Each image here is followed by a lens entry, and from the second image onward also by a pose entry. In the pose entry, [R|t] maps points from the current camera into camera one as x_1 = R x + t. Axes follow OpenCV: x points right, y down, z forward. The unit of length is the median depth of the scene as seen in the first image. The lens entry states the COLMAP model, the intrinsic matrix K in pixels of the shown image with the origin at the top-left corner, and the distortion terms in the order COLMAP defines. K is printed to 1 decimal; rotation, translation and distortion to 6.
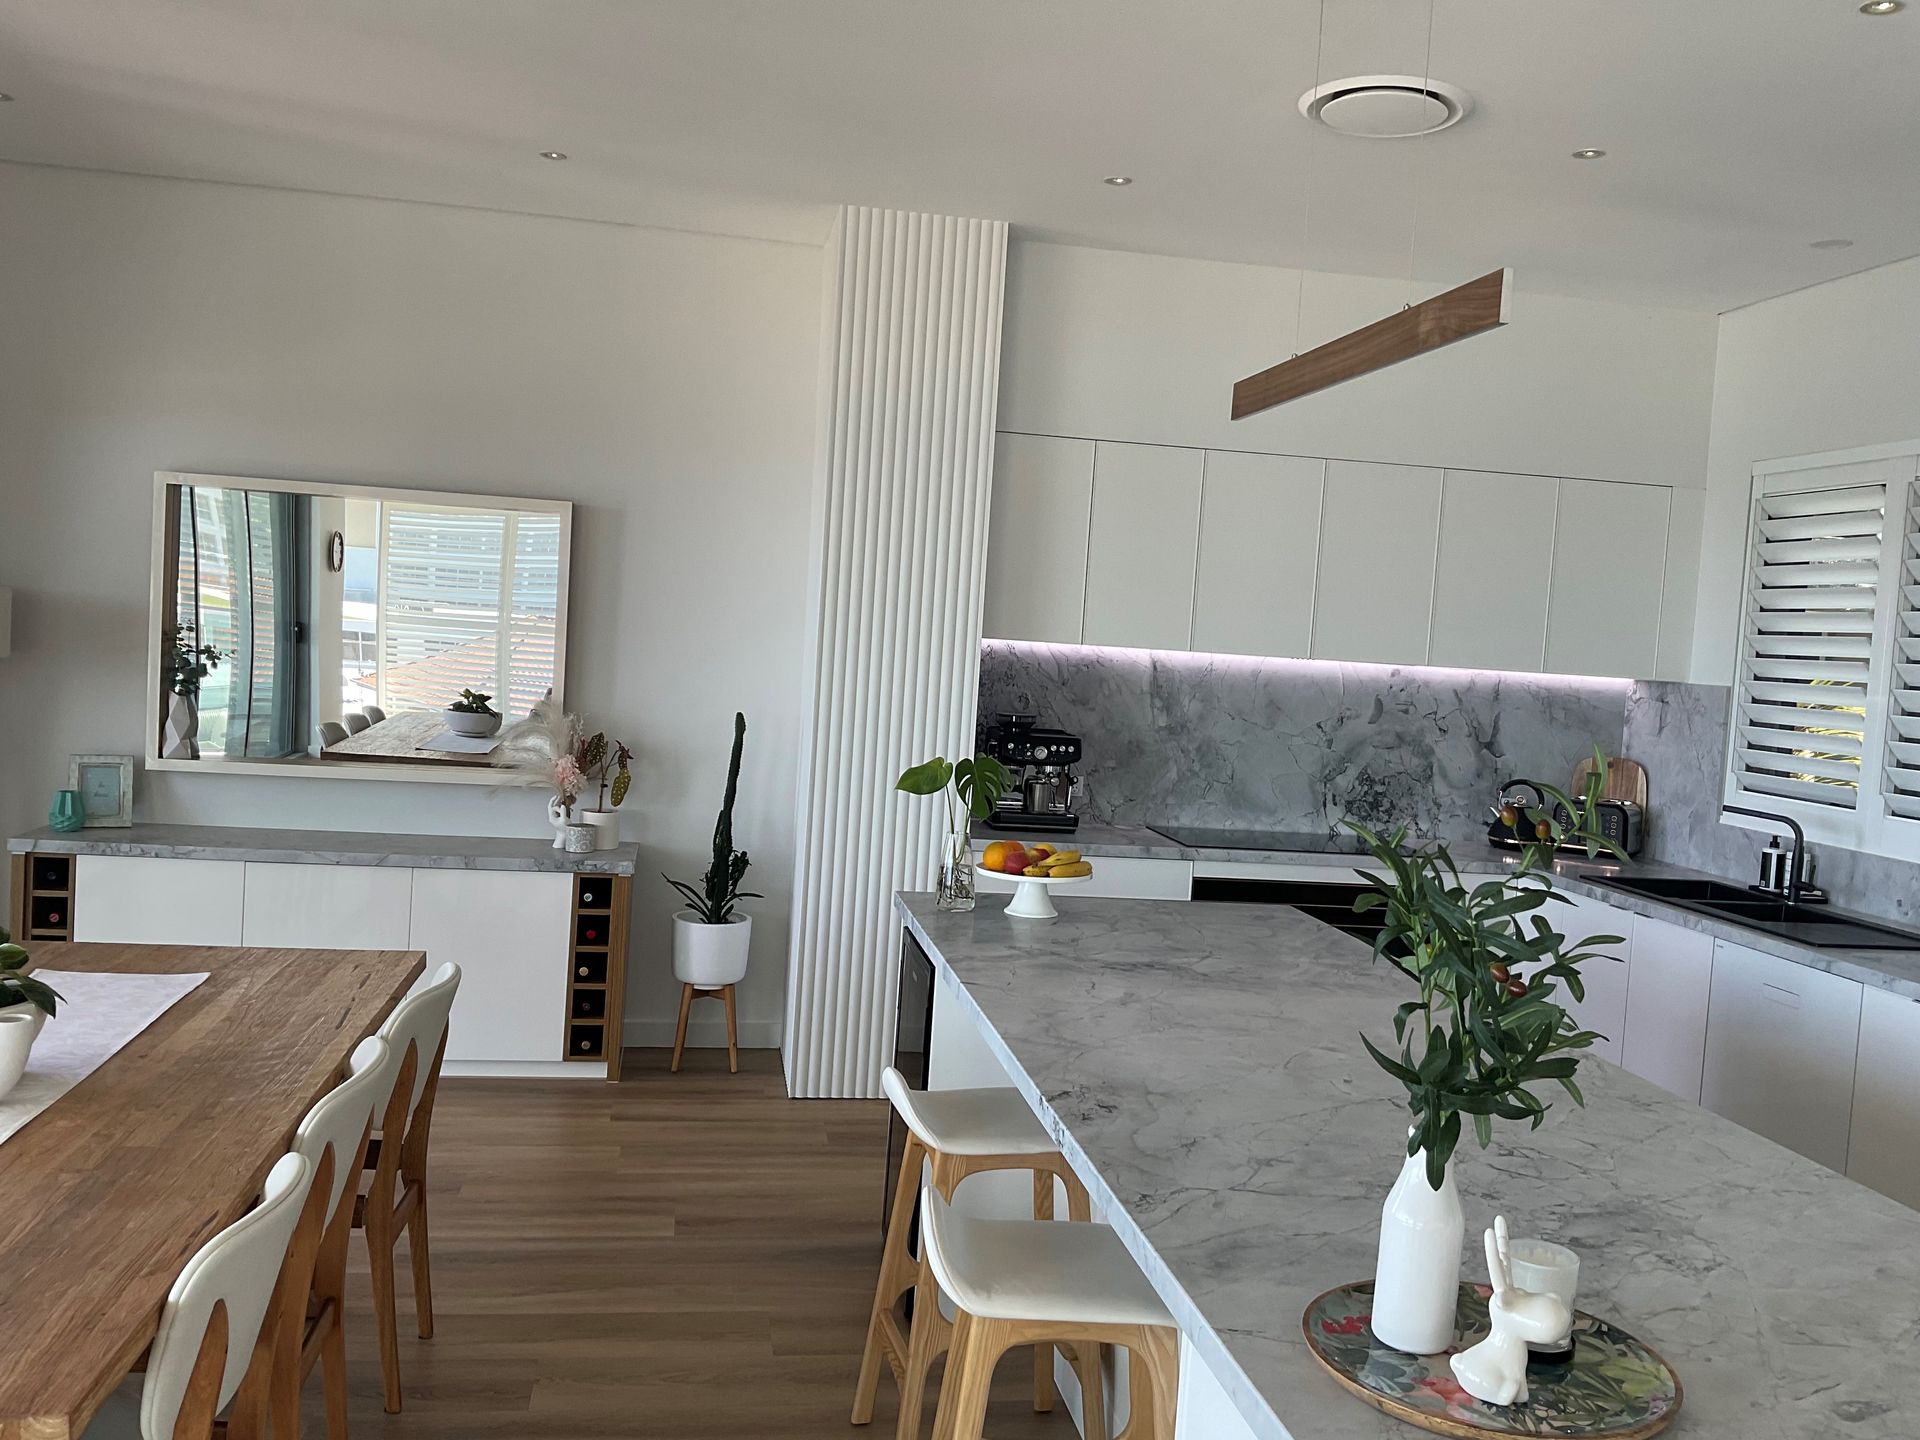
lens RADIAL K [[1582.2, 0, 954.4], [0, 1582.2, 687.7], [0, 0, 1]] dist [0.067521, -0.119743]
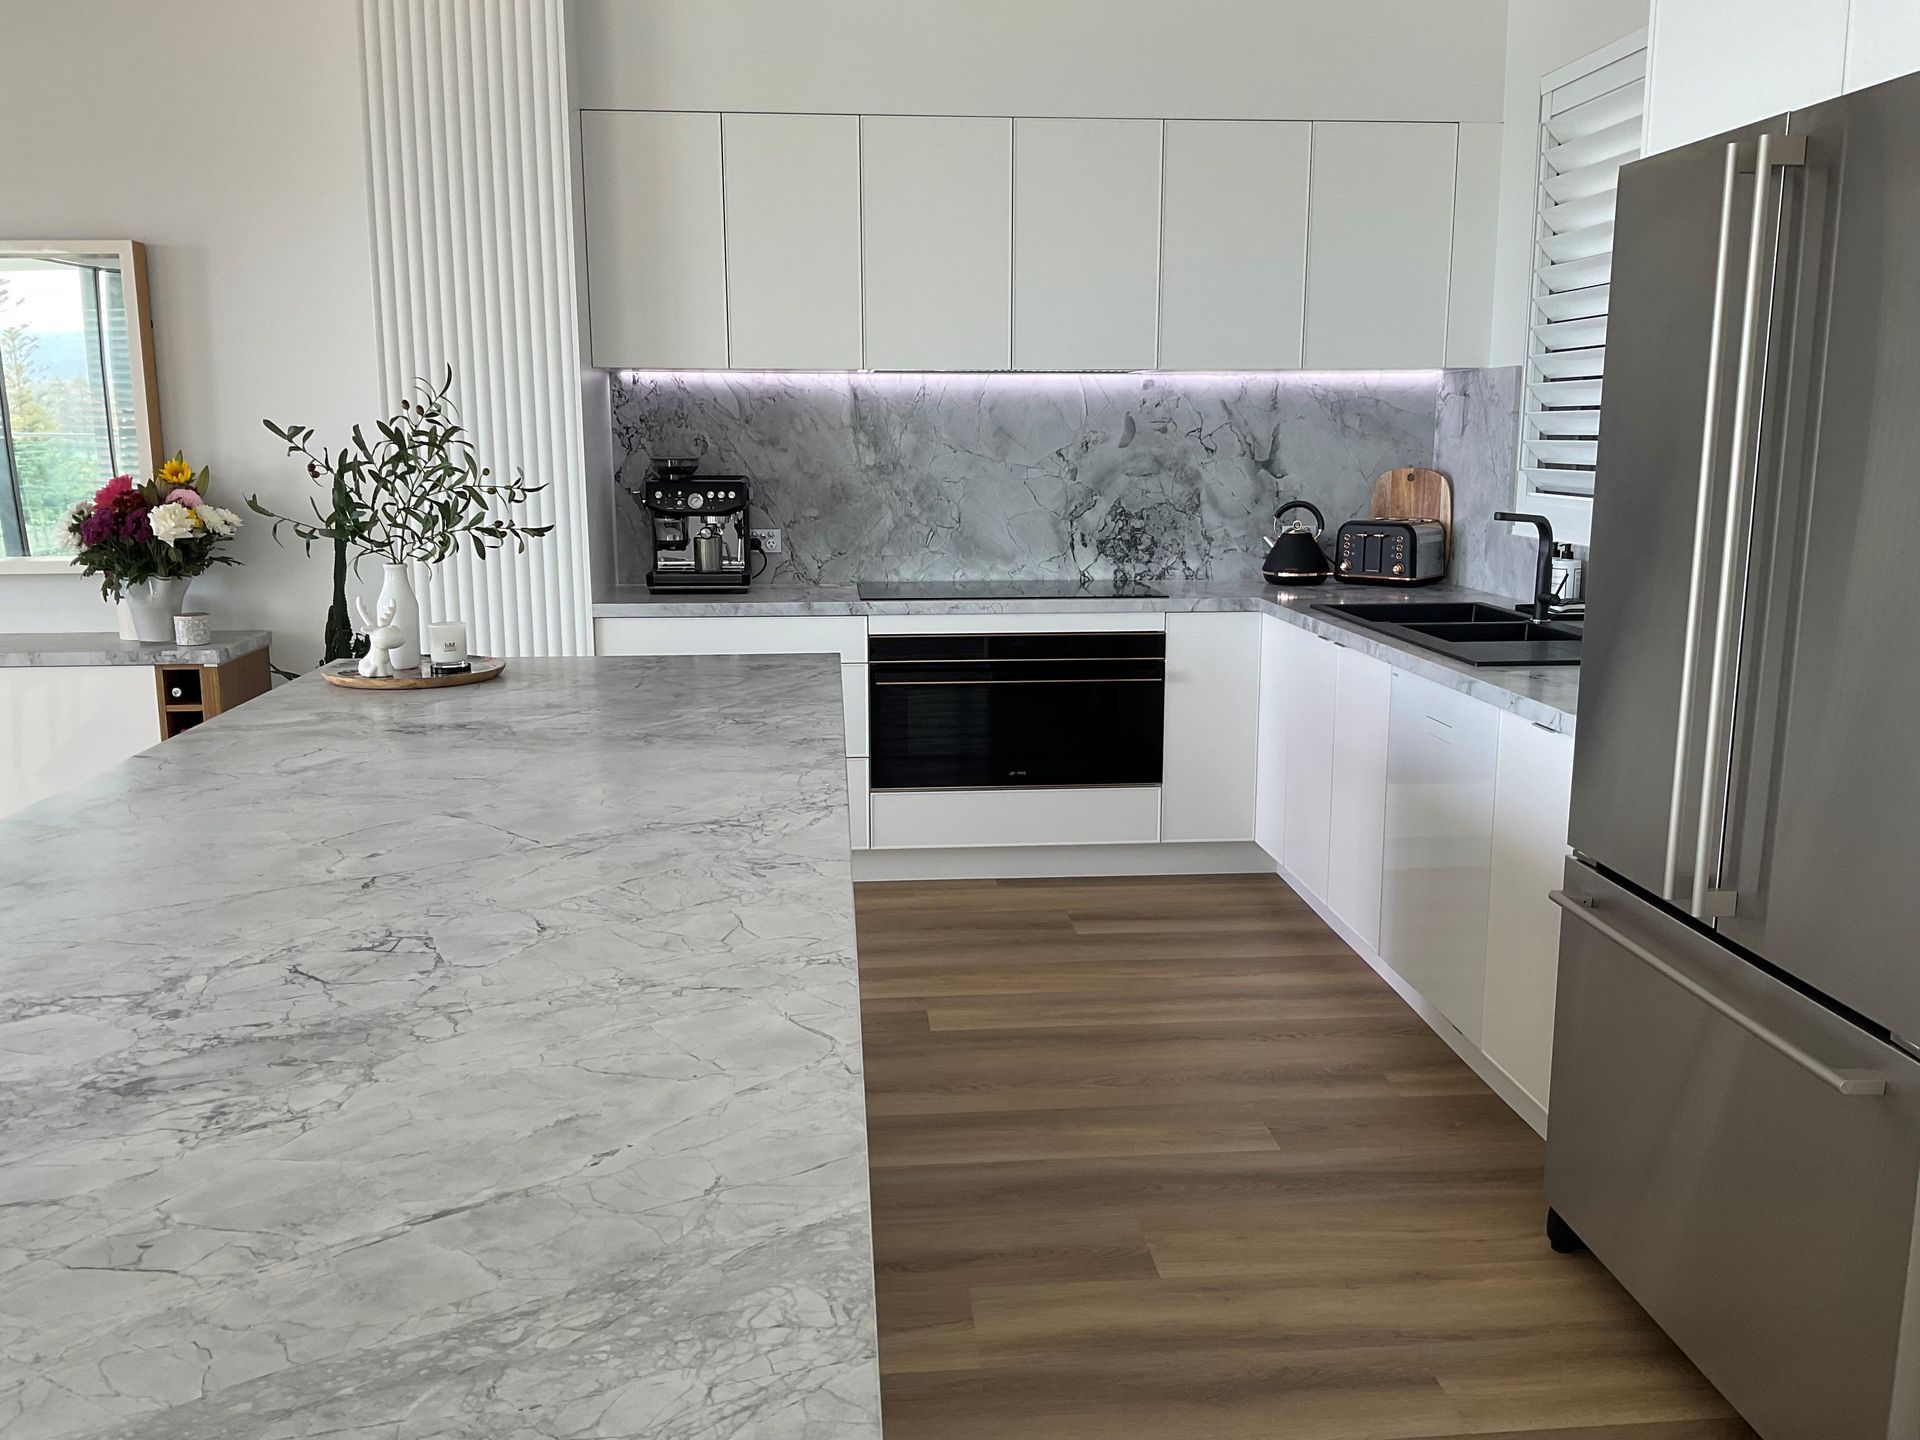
lens RADIAL K [[1579.7, 0, 960.0], [0, 1579.7, 720.0], [0, 0, 1]] dist [0.123360, -0.278551]
pose [[0.994973, -0.049773, -0.086896, 0.247457], [0.061697, 0.988167, 0.140425, 0.043178], [0.078878, -0.145081, 0.986271, 0.134898]]
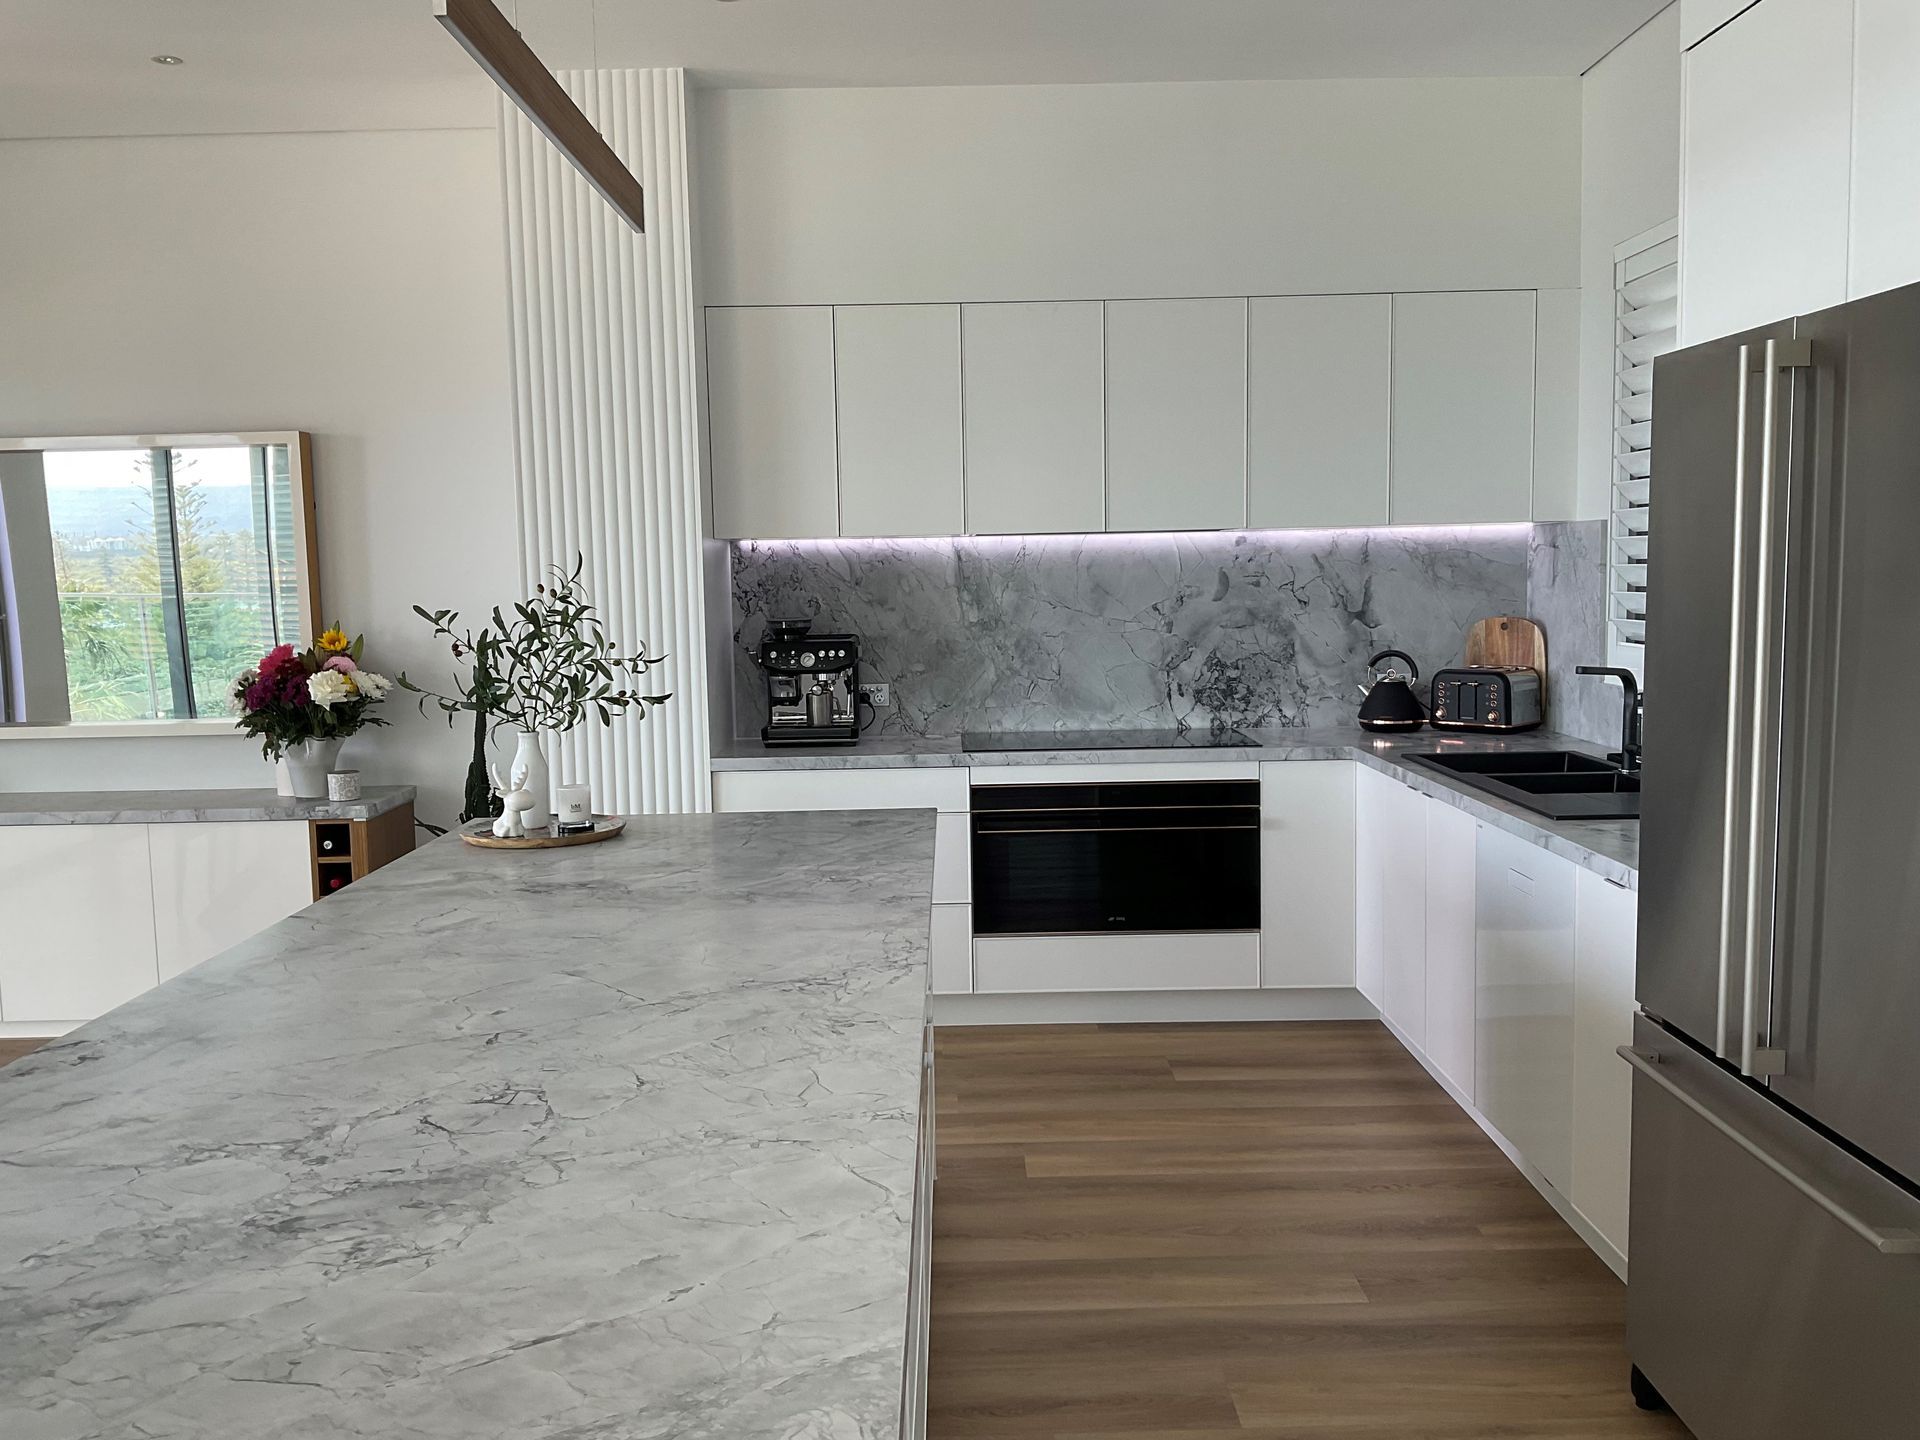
lens RADIAL K [[1579.7, 0, 960.0], [0, 1579.7, 720.0], [0, 0, 1]] dist [0.123360, -0.278551]
pose [[0.984871, -0.067136, -0.159754, 0.263631], [0.076341, 0.995715, 0.052189, 0.032341], [0.155565, -0.063595, 0.985776, 0.107558]]
